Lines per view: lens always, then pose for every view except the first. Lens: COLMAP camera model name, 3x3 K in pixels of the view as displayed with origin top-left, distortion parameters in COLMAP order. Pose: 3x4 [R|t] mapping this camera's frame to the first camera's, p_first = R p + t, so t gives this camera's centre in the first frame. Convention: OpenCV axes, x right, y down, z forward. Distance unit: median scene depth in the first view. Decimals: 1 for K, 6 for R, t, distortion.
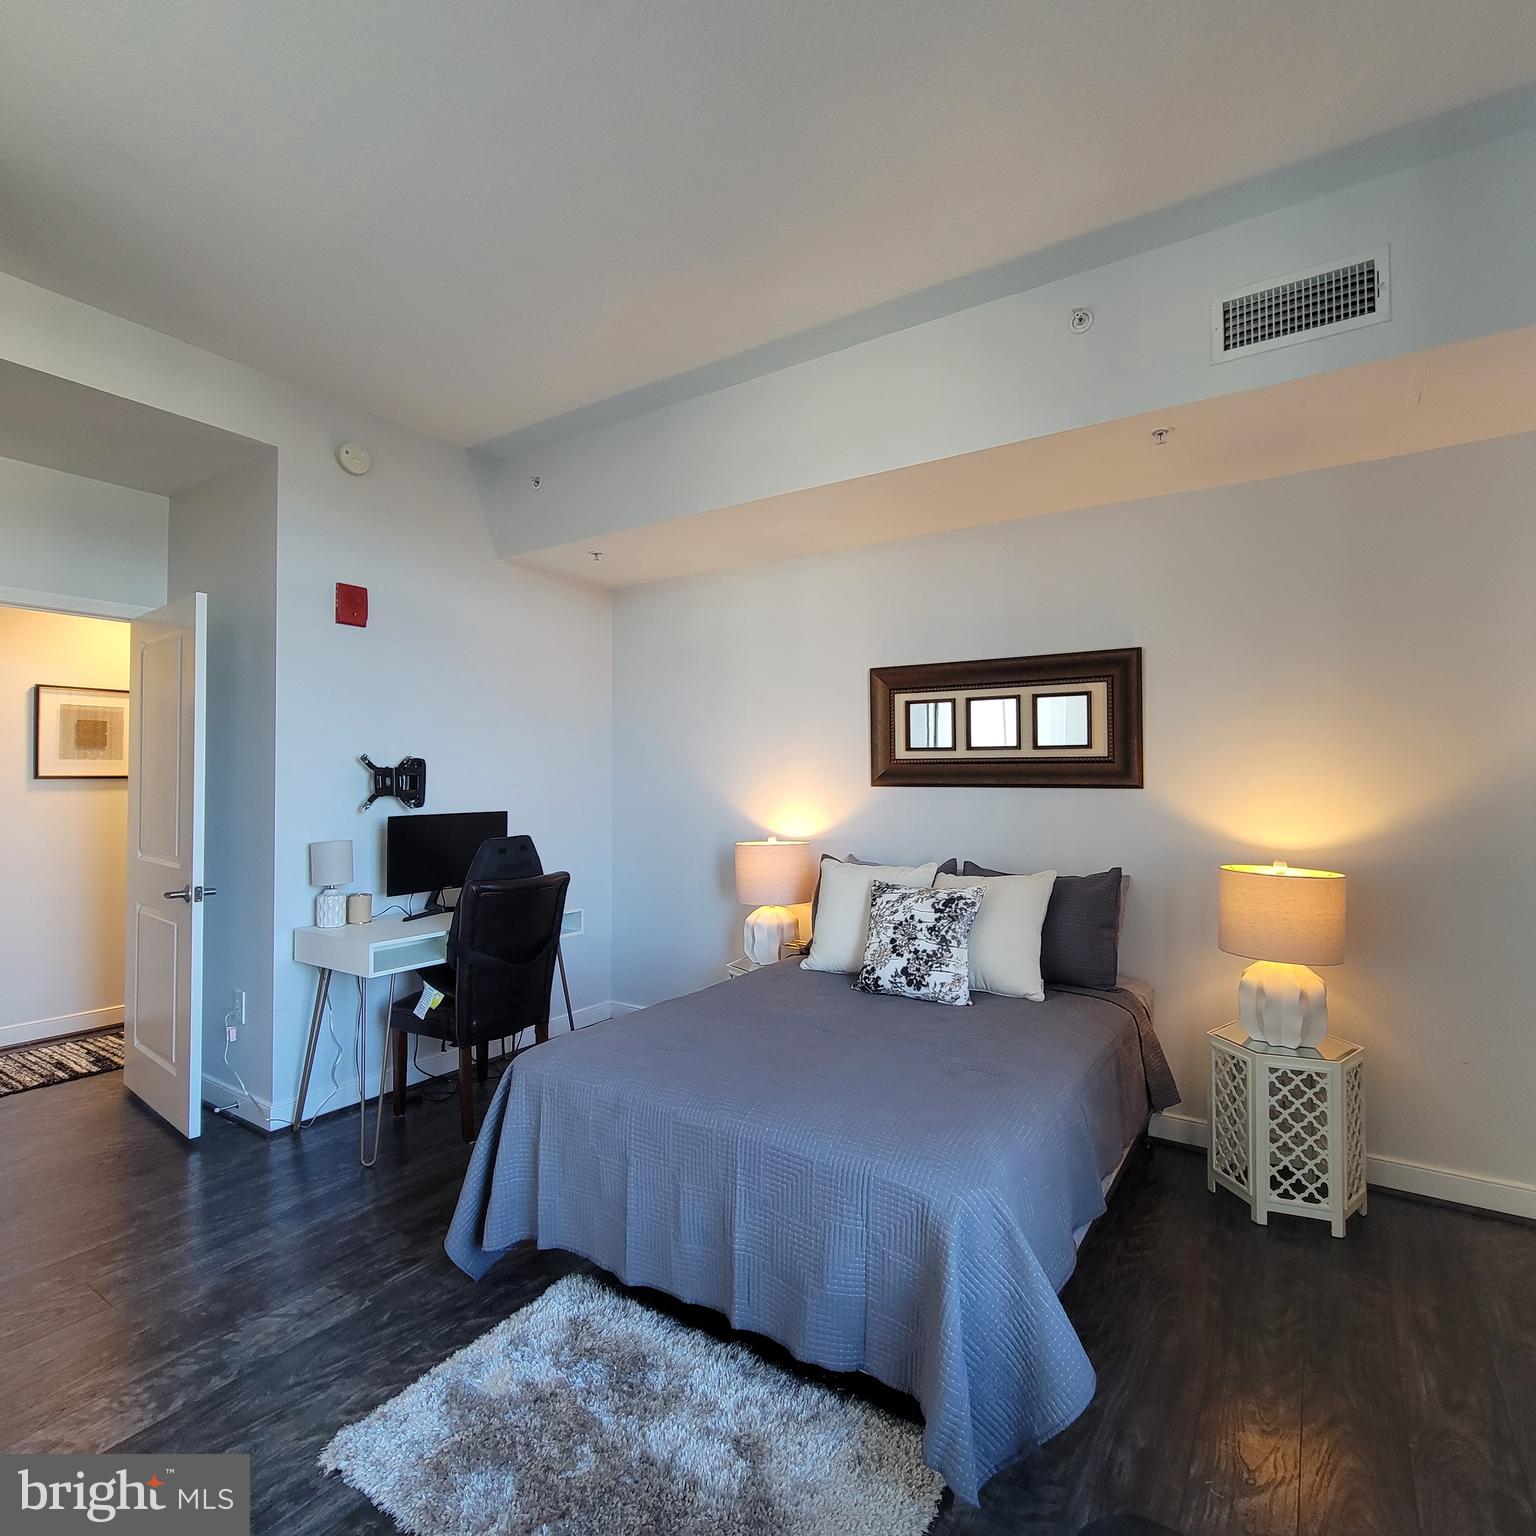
lens RADIAL K [[833.0, 0, 758.7], [0, 833.0, 757.6], [0, 0, 1]] dist [-0.002120, -0.000970]
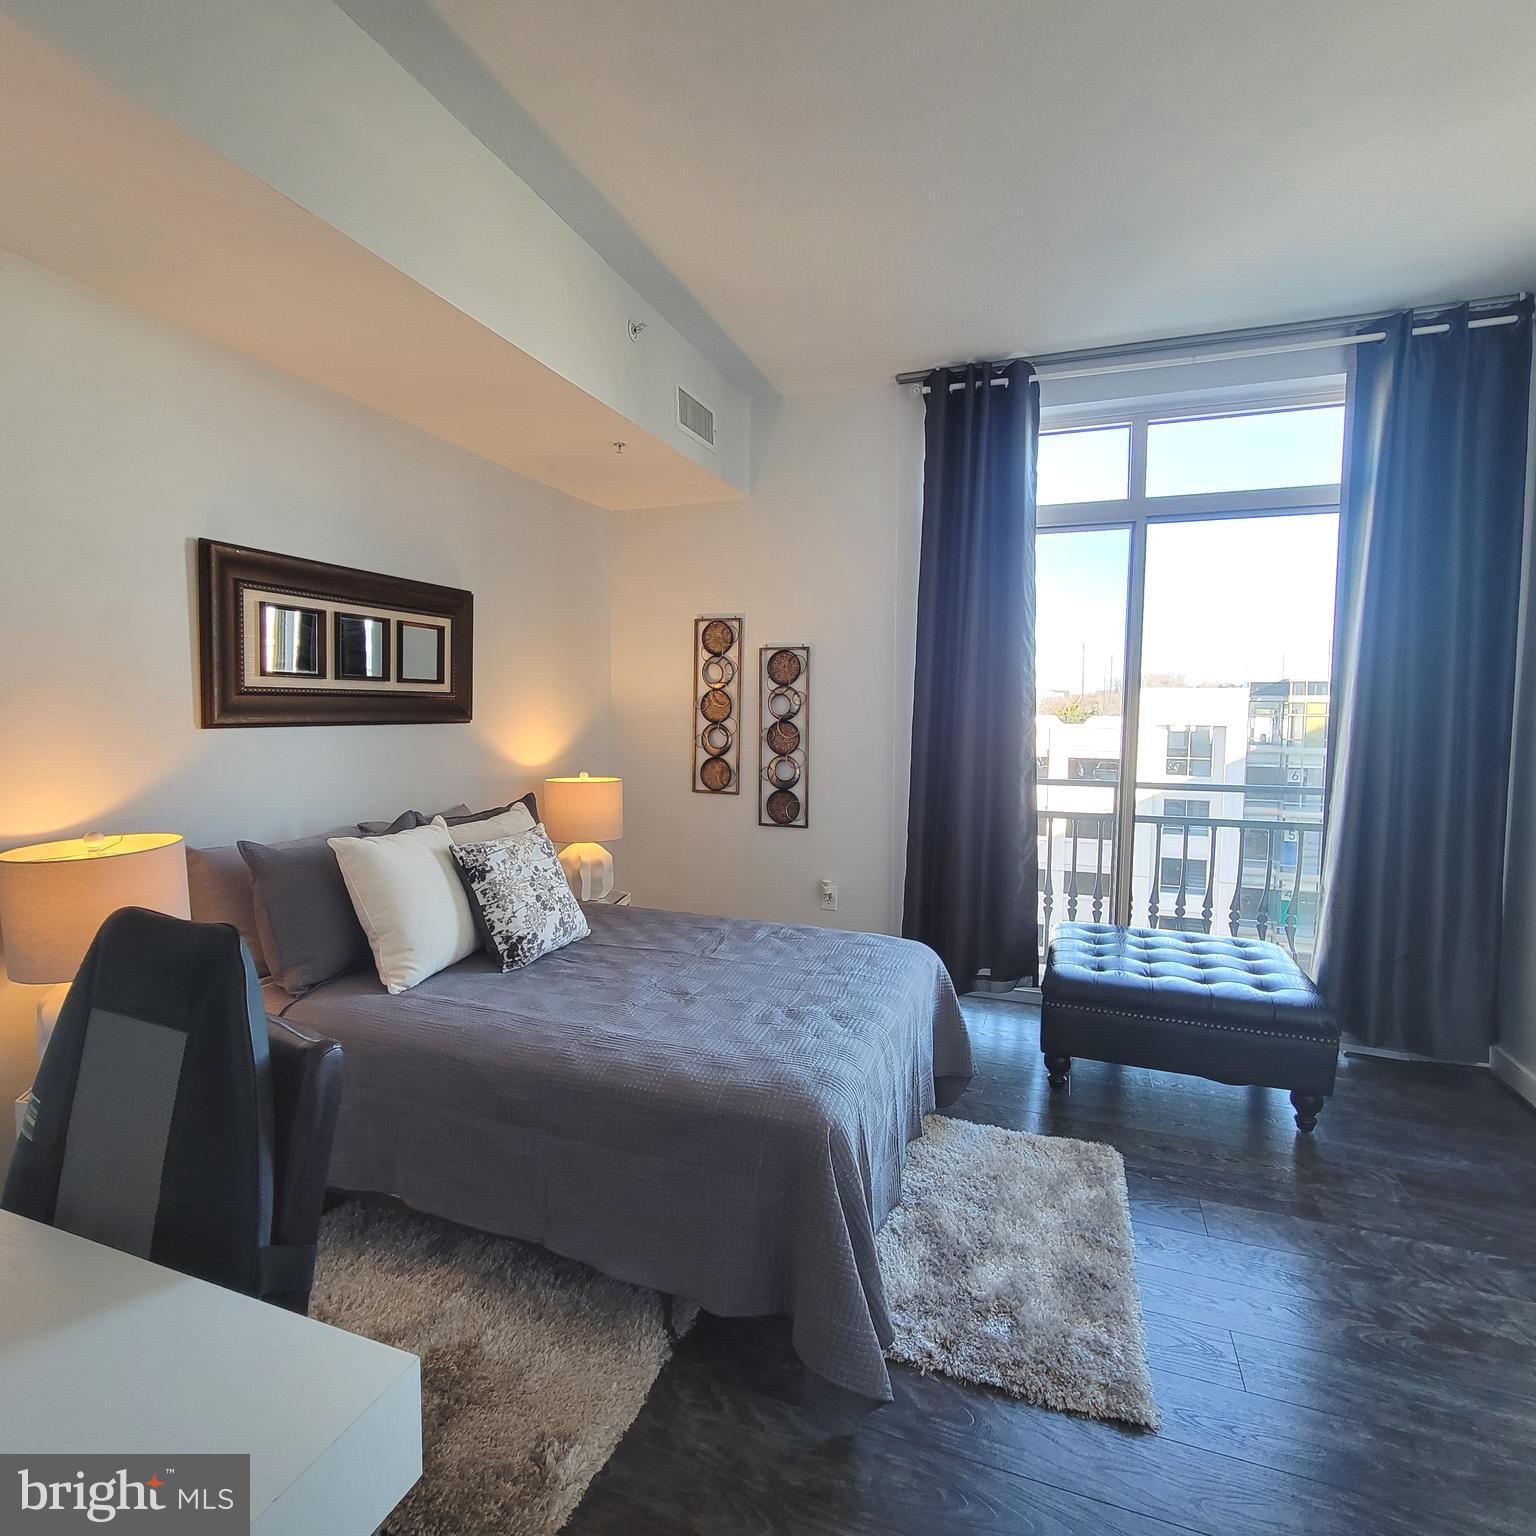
lens RADIAL K [[833.0, 0, 758.7], [0, 833.0, 757.6], [0, 0, 1]] dist [-0.002120, -0.000970]
pose [[-0.236516, -0.064459, 0.969487, -0.670708], [-0.035945, 0.997694, 0.057565, 0.006150], [-0.970962, -0.021234, -0.238288, 0.867442]]
